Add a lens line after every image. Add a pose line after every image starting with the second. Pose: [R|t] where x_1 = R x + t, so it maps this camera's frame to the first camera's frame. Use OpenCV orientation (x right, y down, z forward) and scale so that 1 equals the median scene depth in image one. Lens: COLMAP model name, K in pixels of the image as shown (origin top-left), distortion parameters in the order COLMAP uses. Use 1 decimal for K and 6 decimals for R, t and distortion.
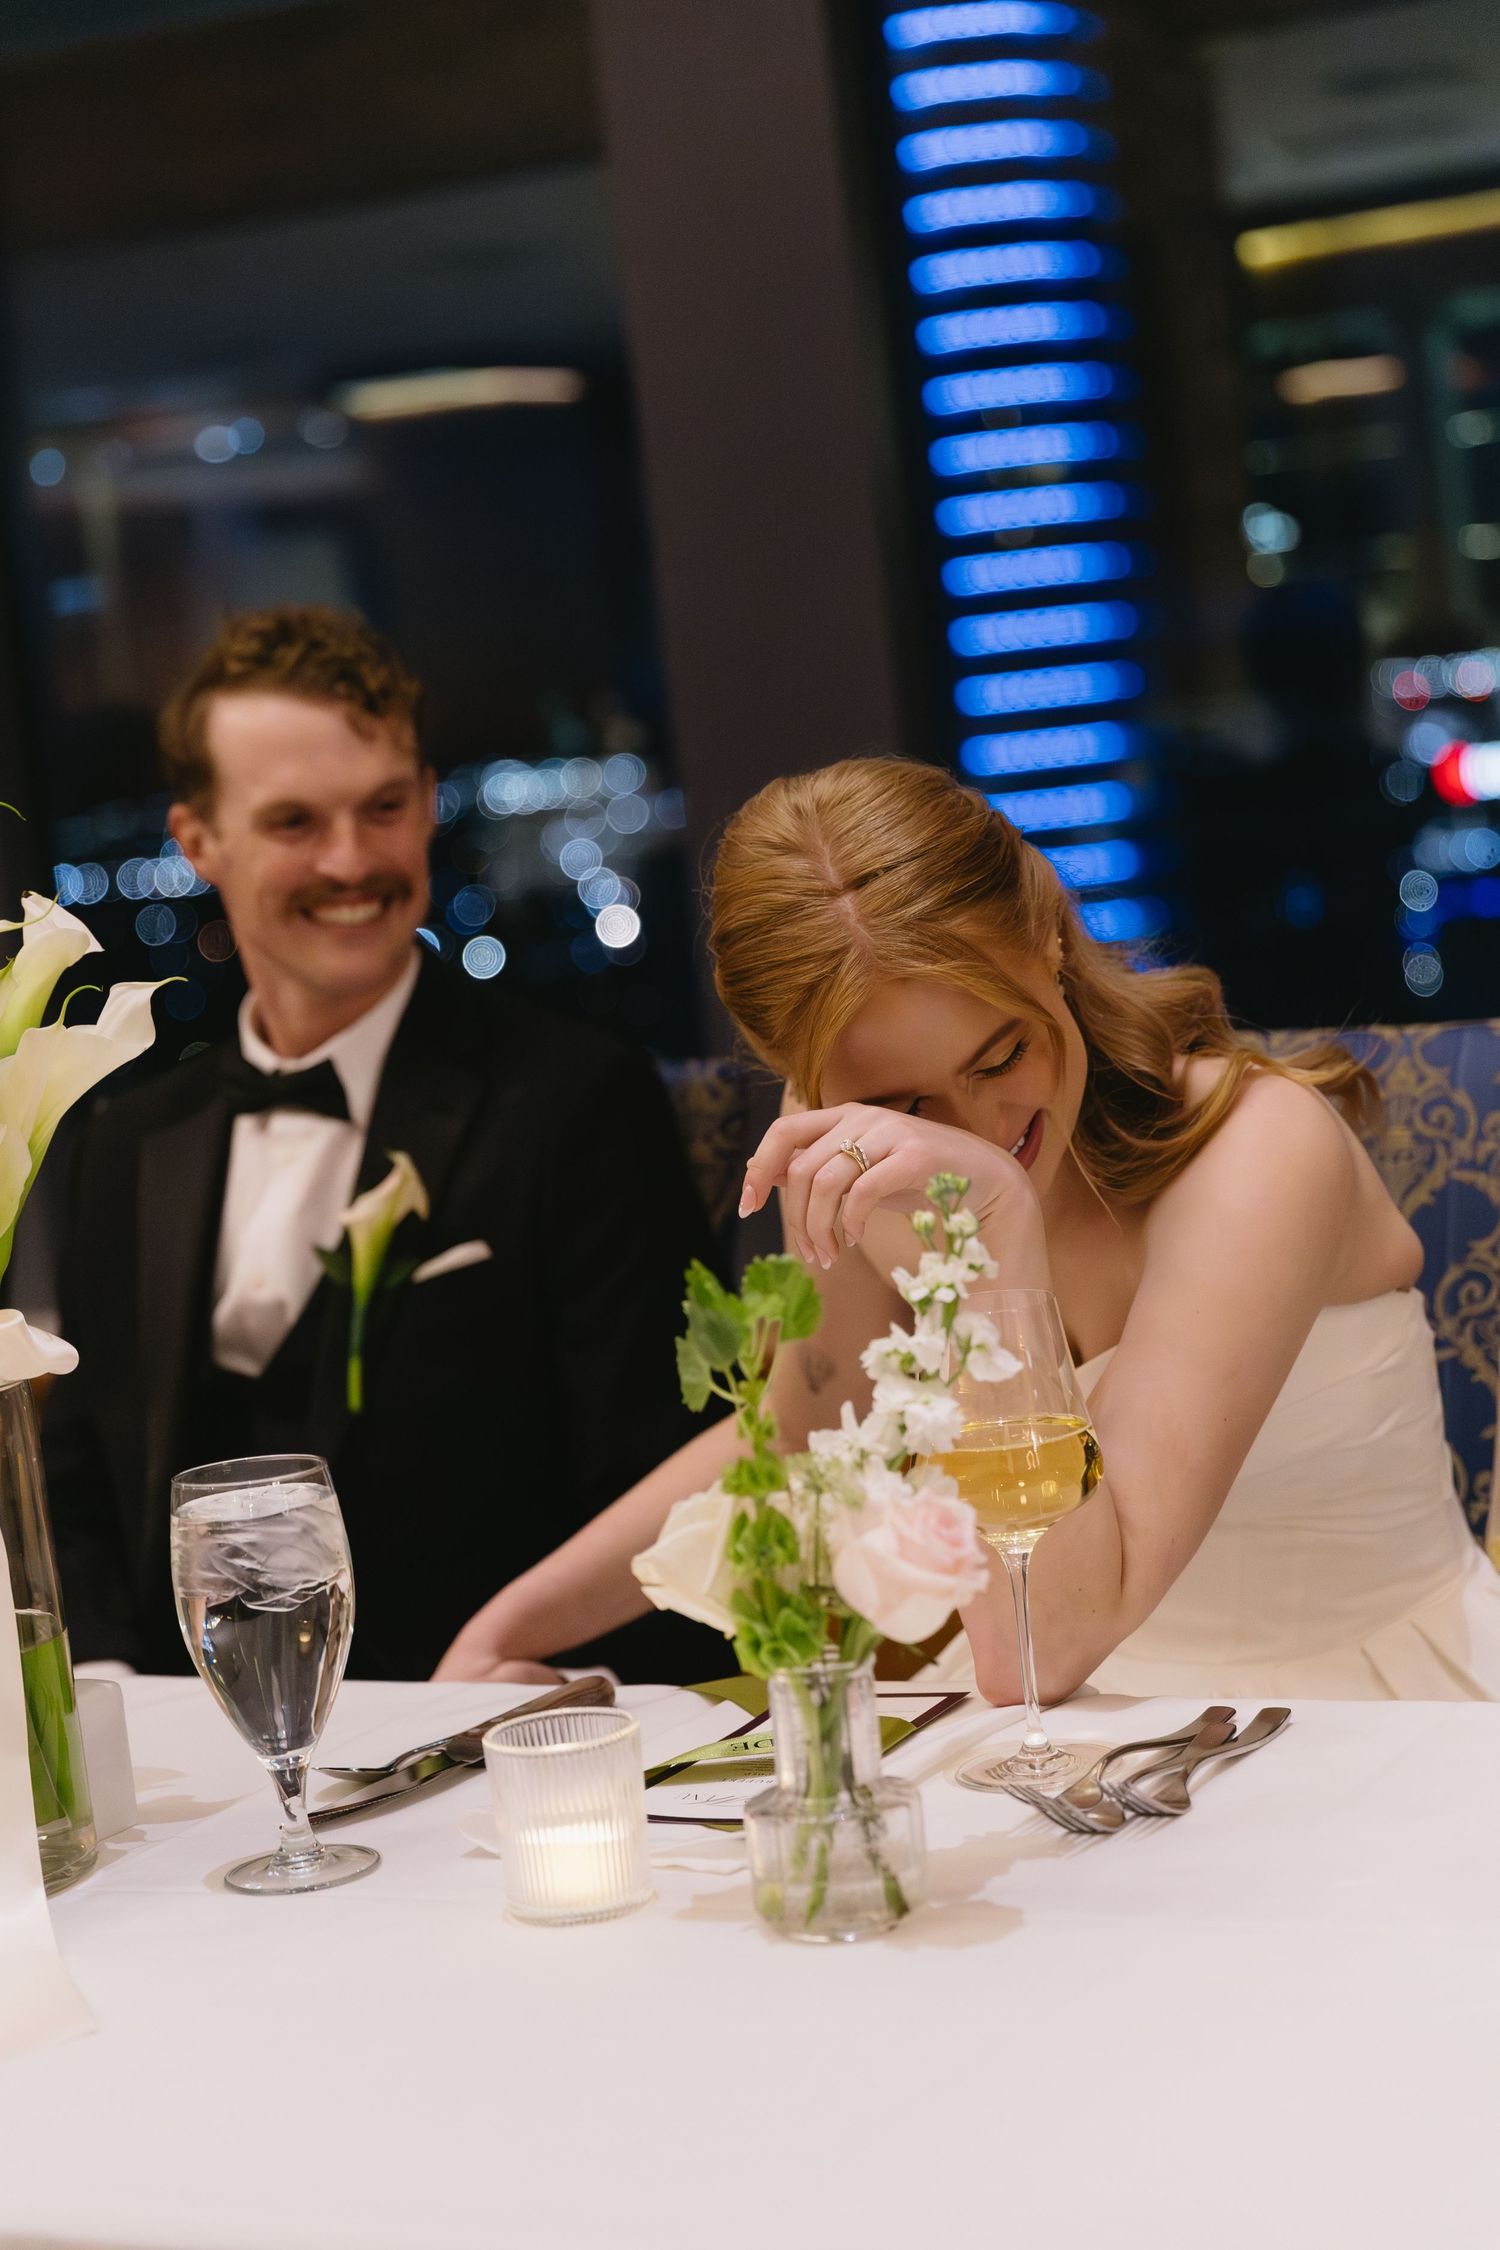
lens RADIAL K [[4223.8, 0, 719.0], [0, 4223.8, 1127.5], [0, 0, 1]] dist [0.007173, -0.060625]
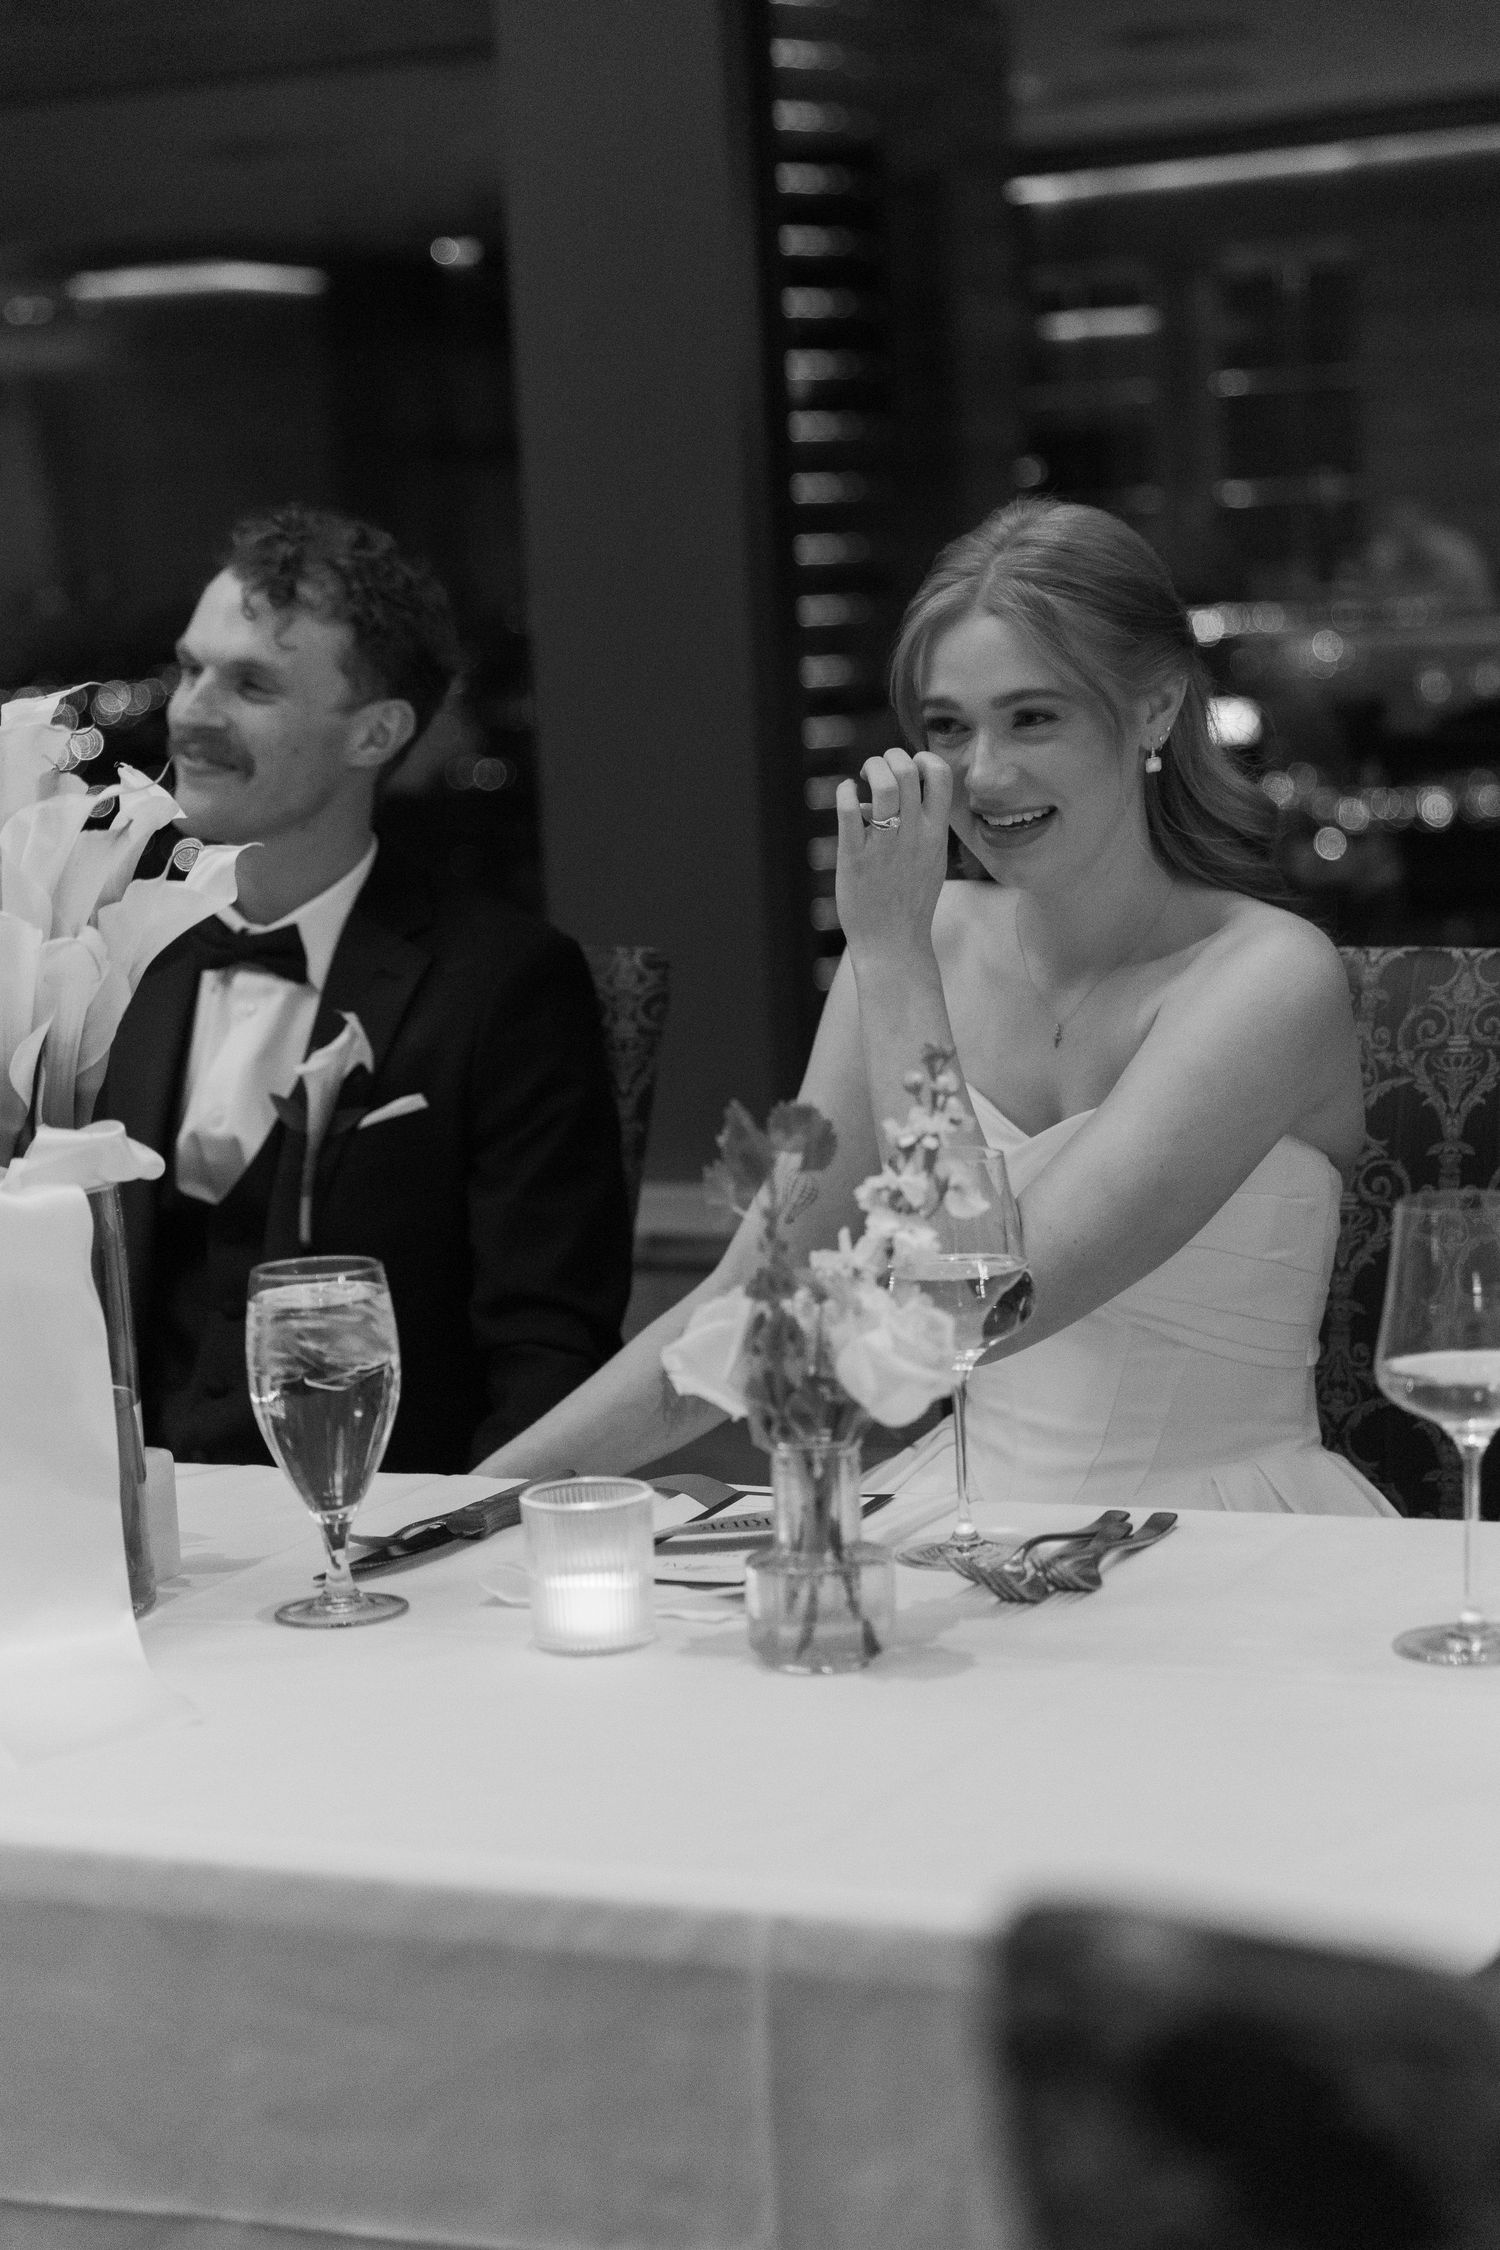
lens RADIAL K [[4223.8, 0, 719.0], [0, 4223.8, 1127.5], [0, 0, 1]] dist [0.007173, -0.060625]
pose [[0.996580, 0.049097, 0.066473, -0.082702], [-0.050416, 0.998561, 0.018300, 0.016010], [-0.065479, -0.021589, 0.997620, -0.181164]]
